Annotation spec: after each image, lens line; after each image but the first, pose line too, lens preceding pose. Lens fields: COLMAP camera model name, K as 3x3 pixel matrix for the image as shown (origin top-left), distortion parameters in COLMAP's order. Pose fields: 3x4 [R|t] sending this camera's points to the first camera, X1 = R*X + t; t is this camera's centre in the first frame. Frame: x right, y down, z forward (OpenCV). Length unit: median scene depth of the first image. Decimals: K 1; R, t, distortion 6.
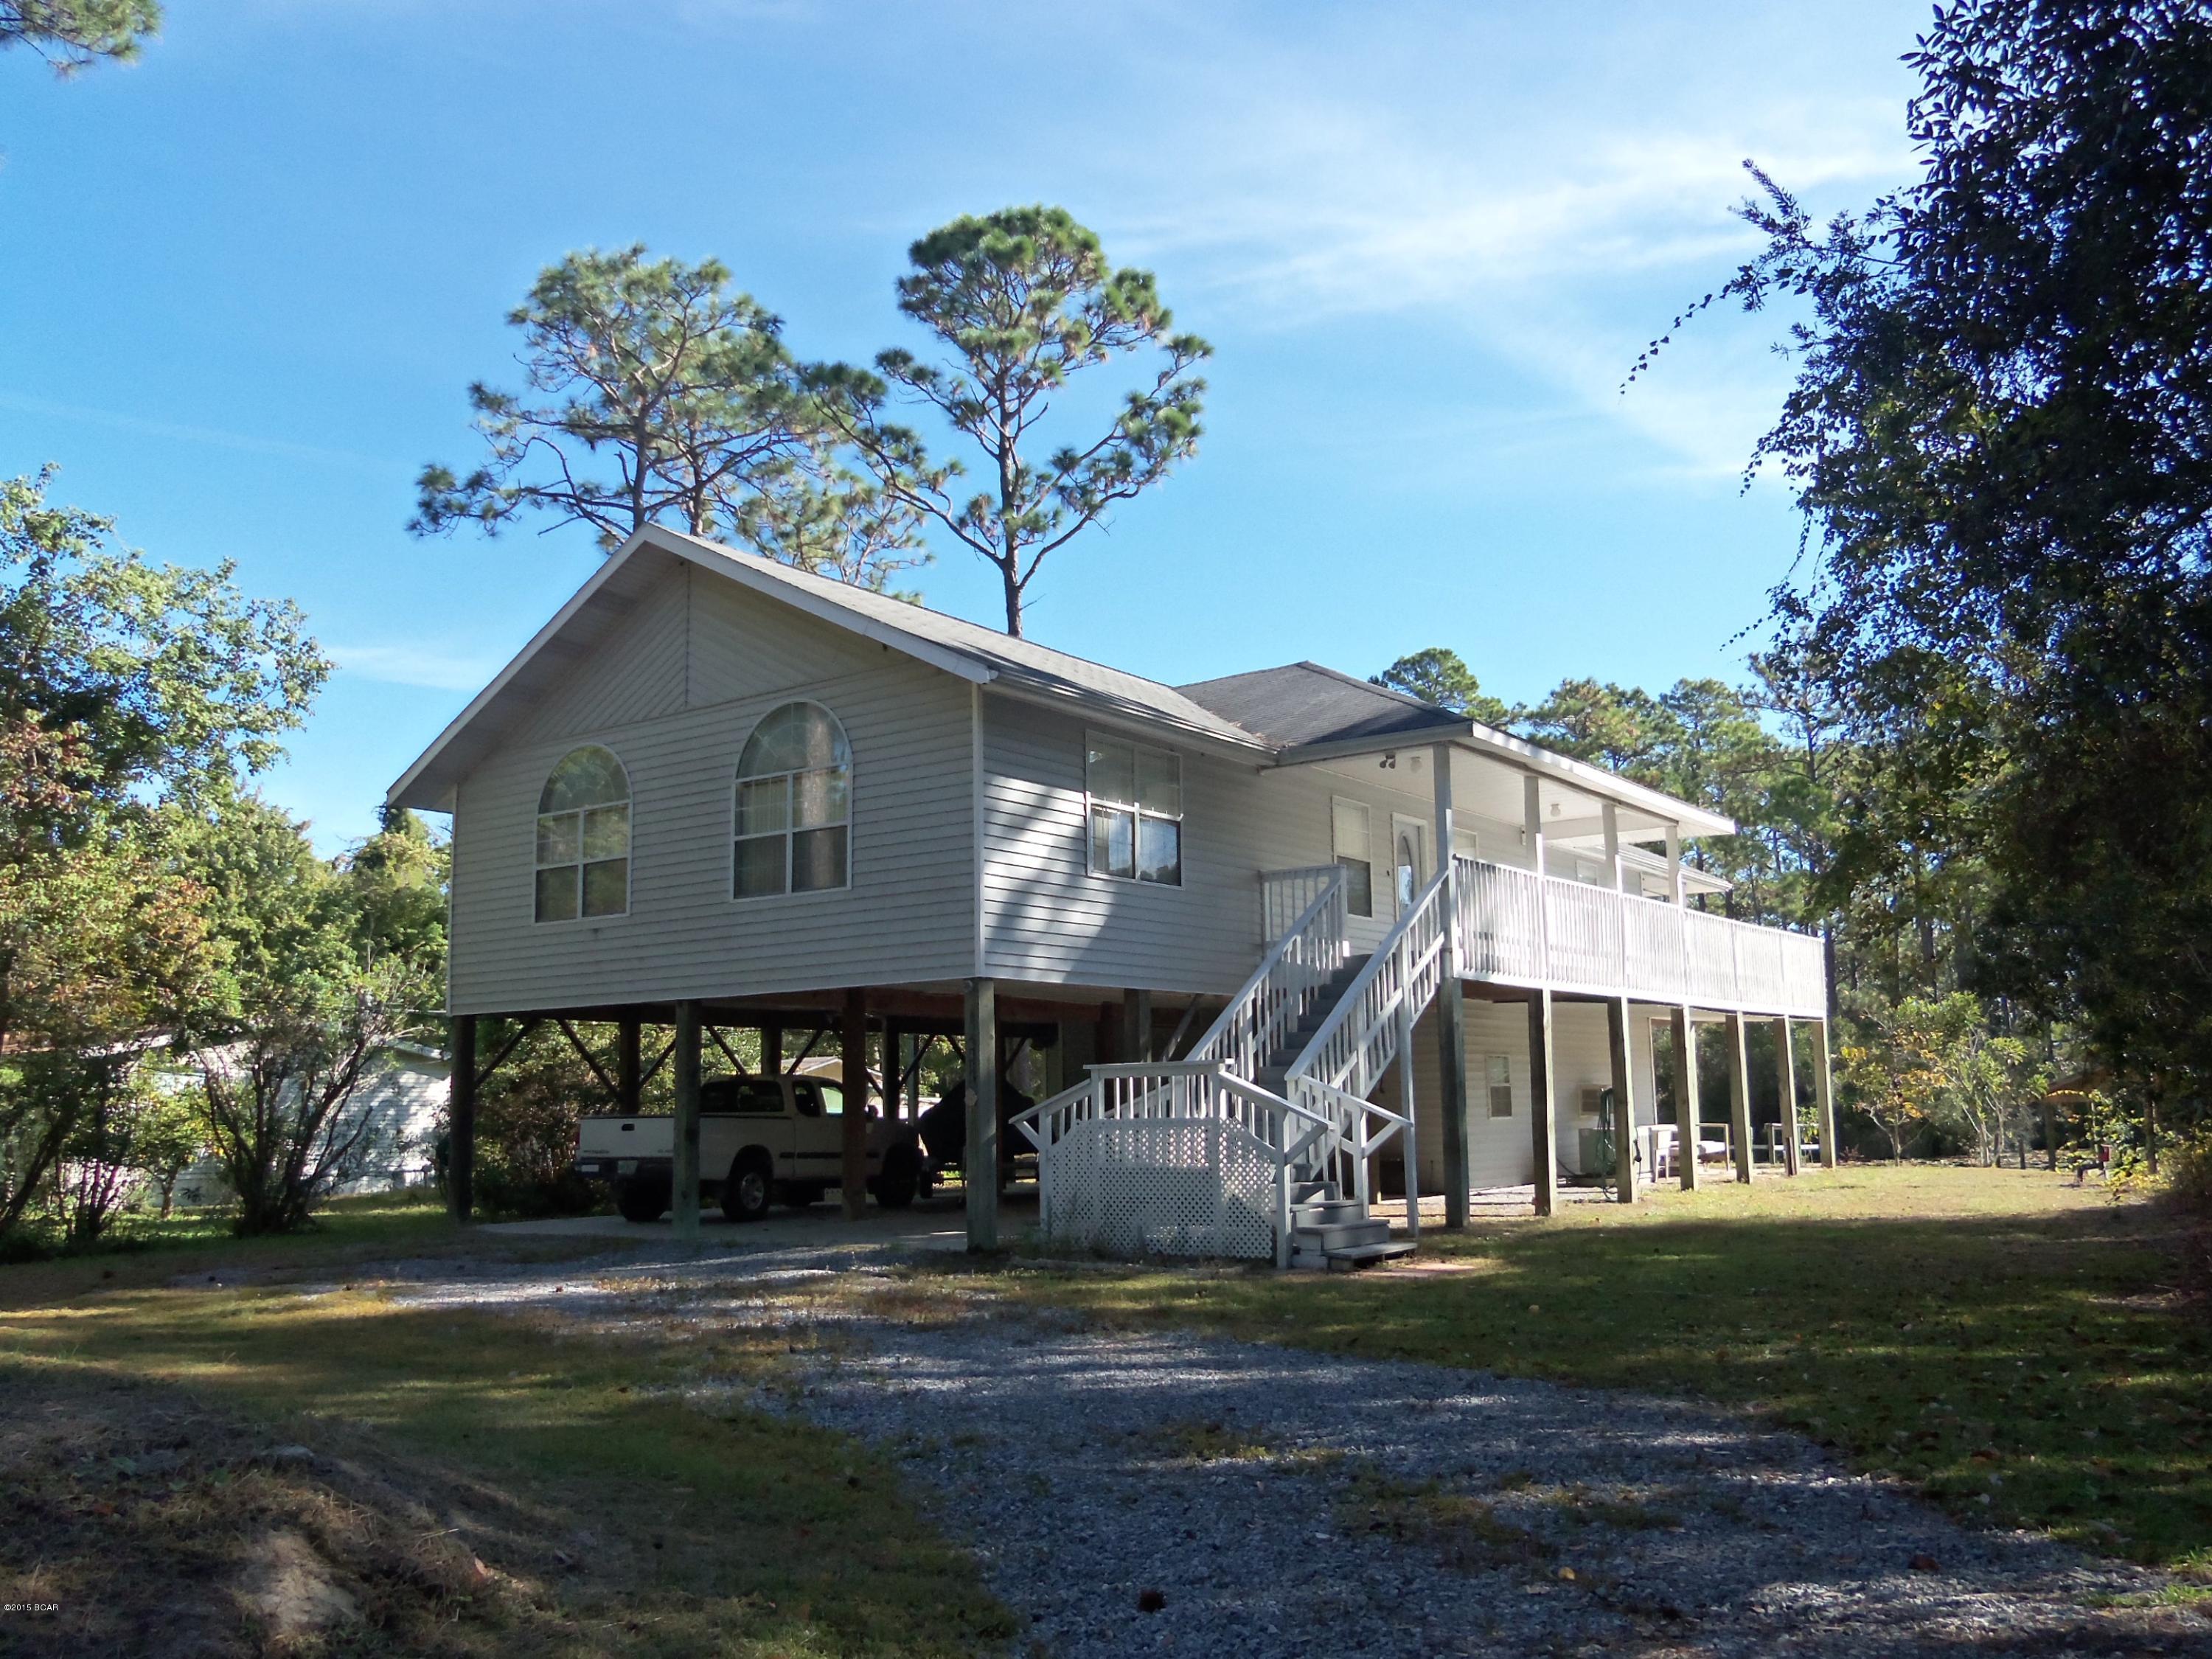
lens RADIAL K [[1804.3, 0, 1092.1], [0, 1804.3, 828.0], [0, 0, 1]] dist [-0.067694, 0.039082]
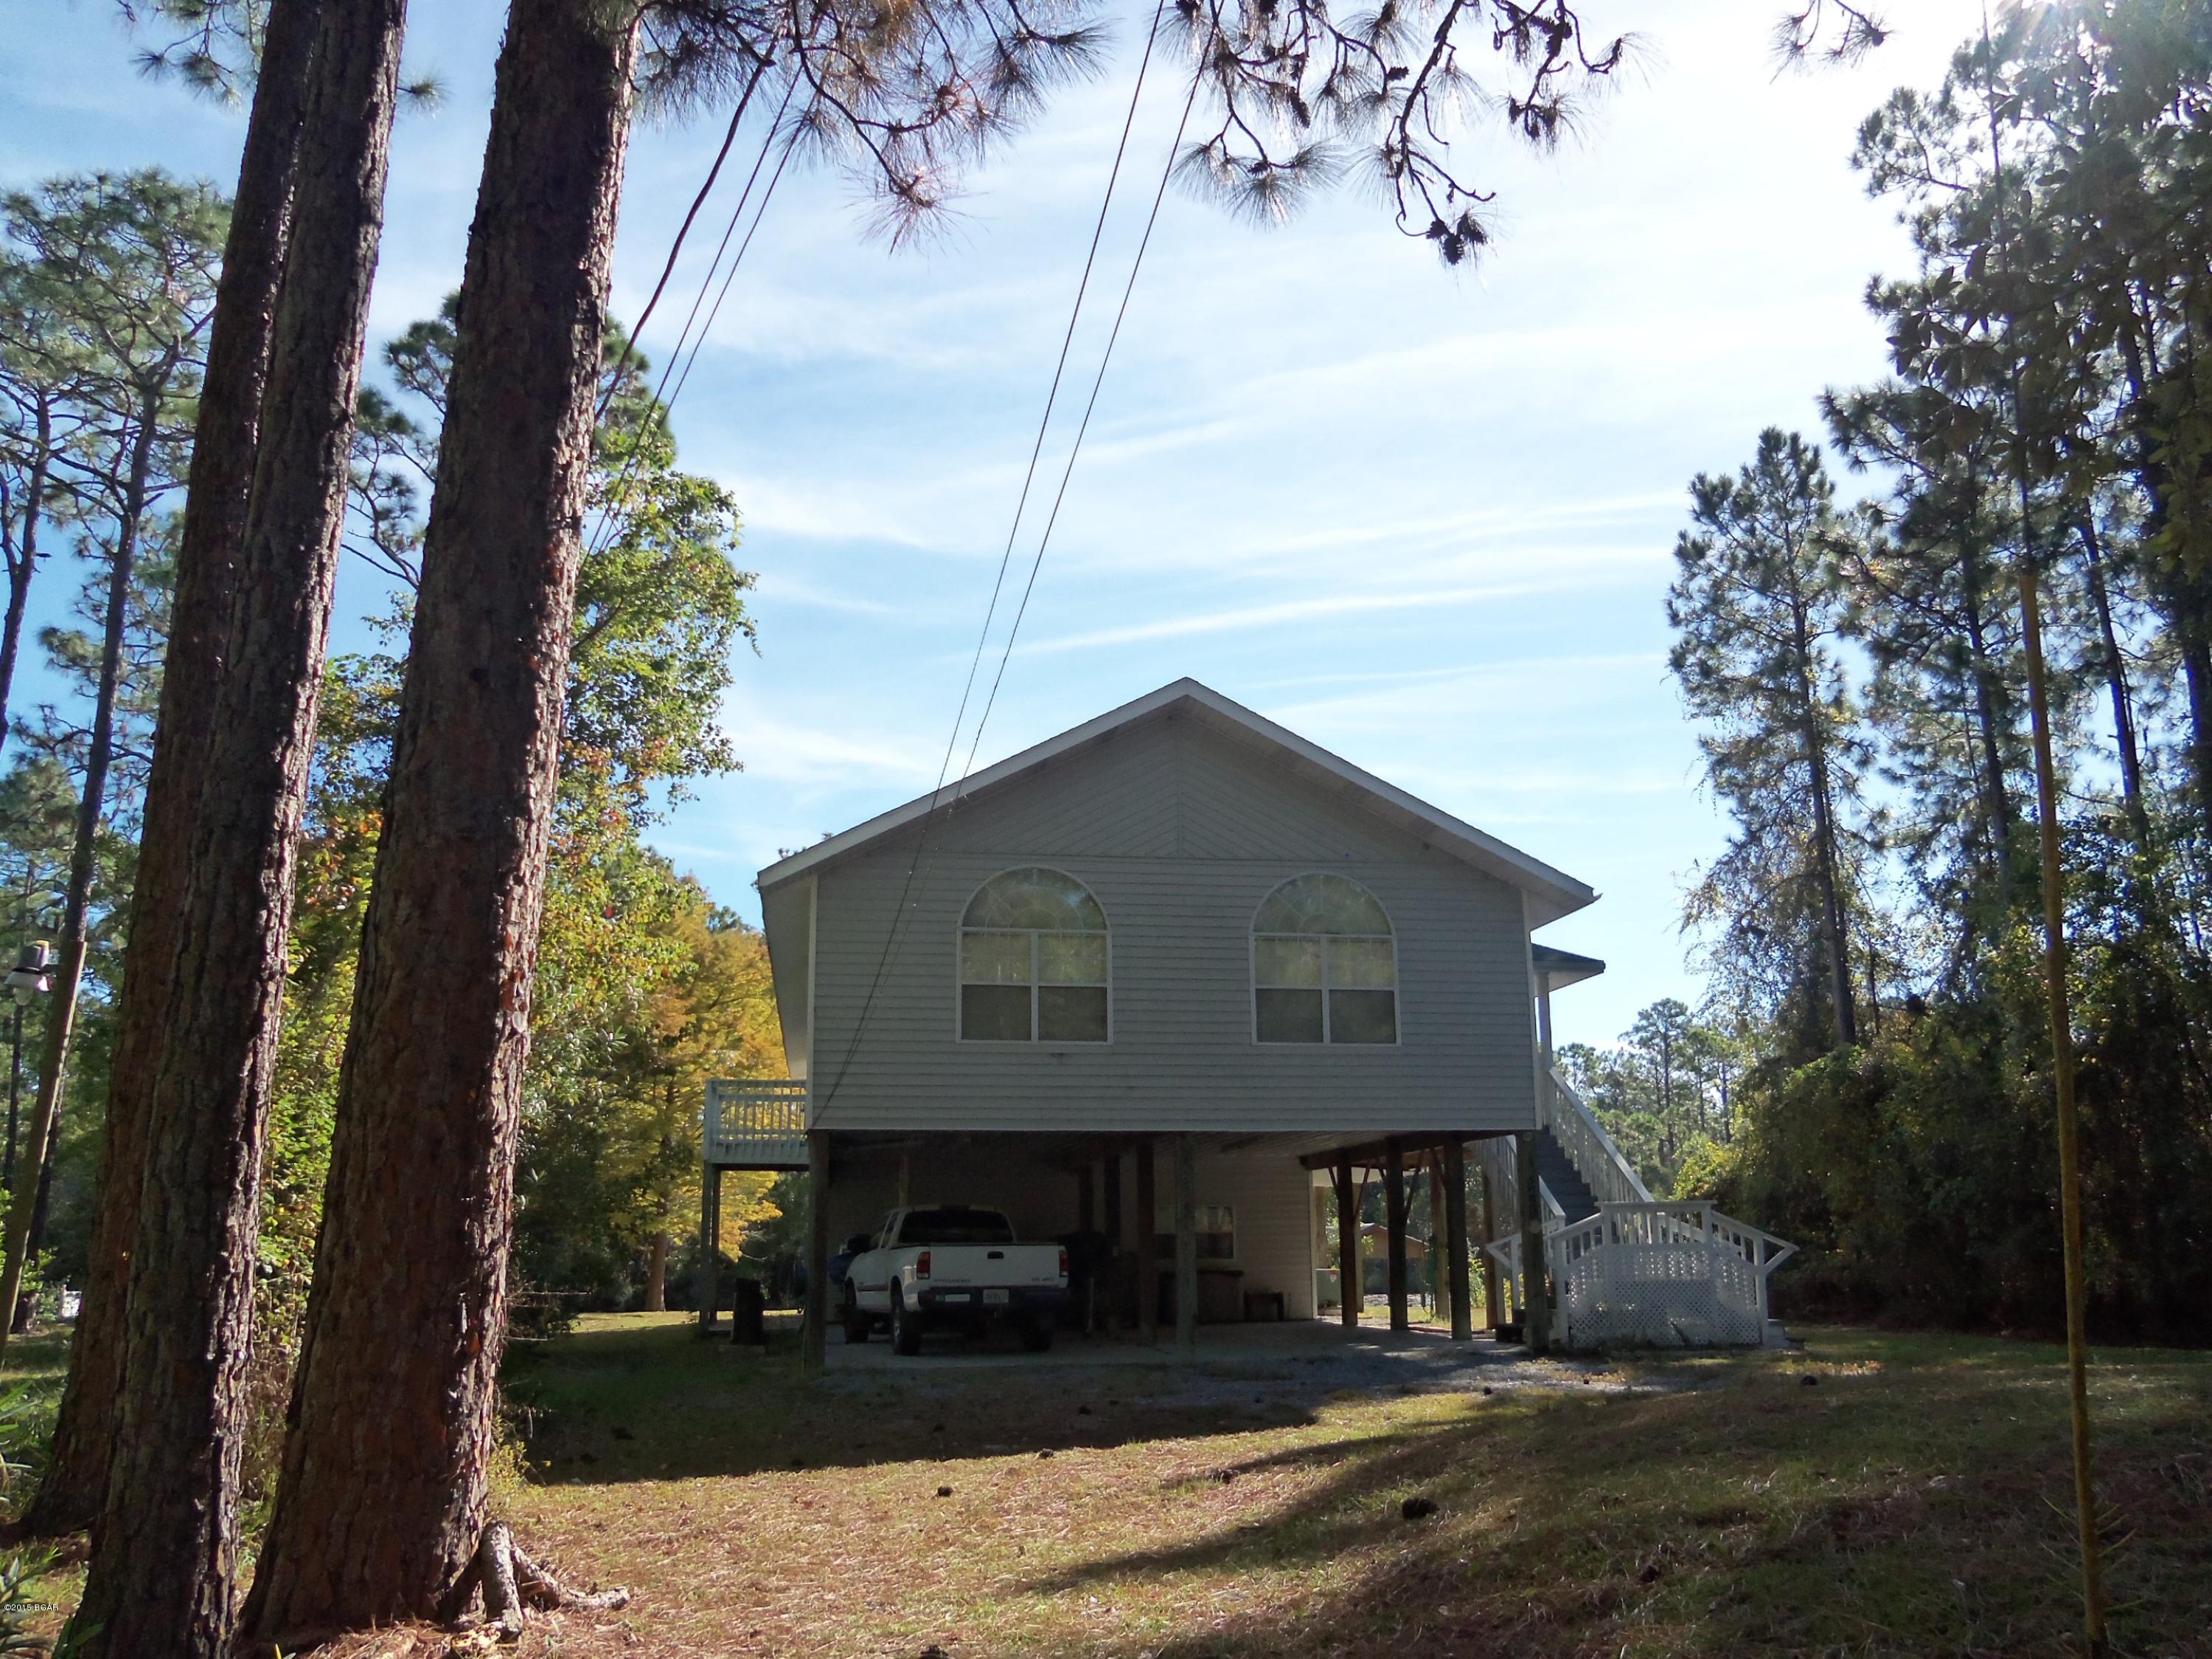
lens RADIAL K [[1804.3, 0, 1101.1], [0, 1804.3, 836.5], [0, 0, 1]] dist [-0.067694, 0.039082]
pose [[0.705919, 0.171653, 0.687178, -0.690486], [-0.112926, 0.985055, -0.130055, 0.046114], [-0.699232, 0.014208, 0.714753, 0.187105]]
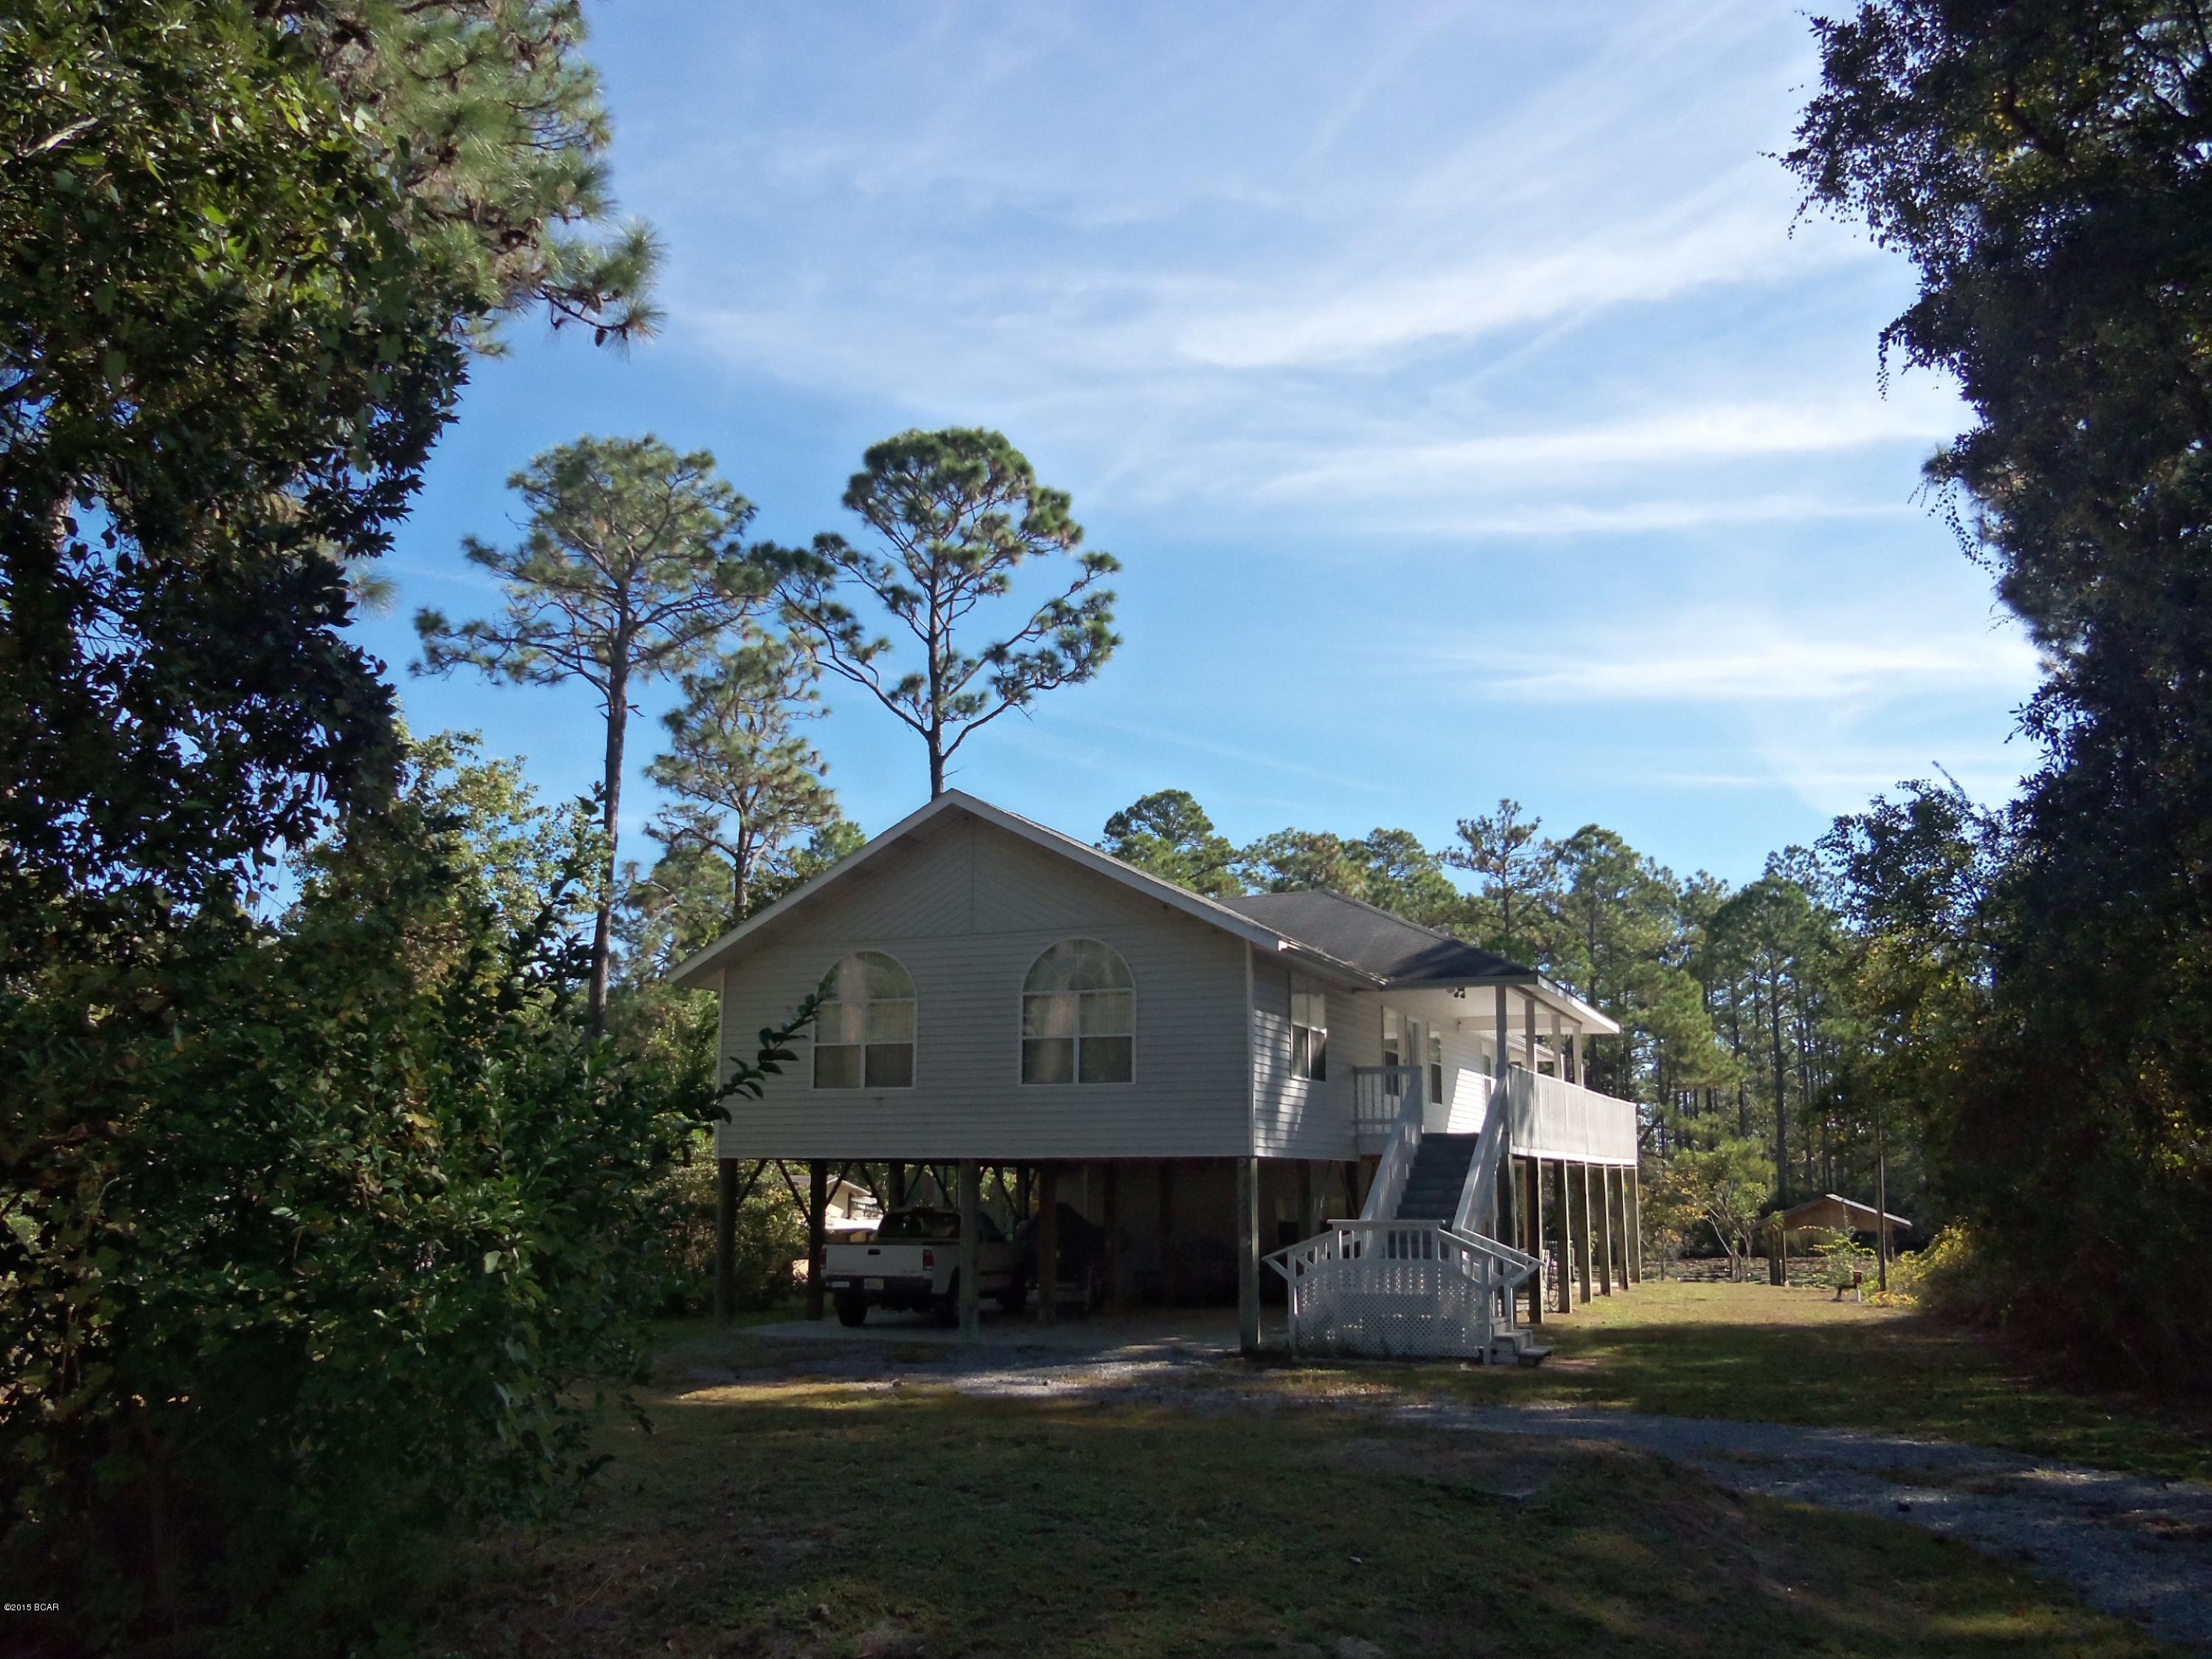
lens RADIAL K [[1804.3, 0, 1096.5], [0, 1804.3, 834.1], [0, 0, 1]] dist [-0.067694, 0.039082]
pose [[0.974097, 0.062409, 0.217346, -0.295561], [-0.053239, 0.997437, -0.047802, -0.055390], [-0.219772, 0.034992, 0.974923, -0.206430]]
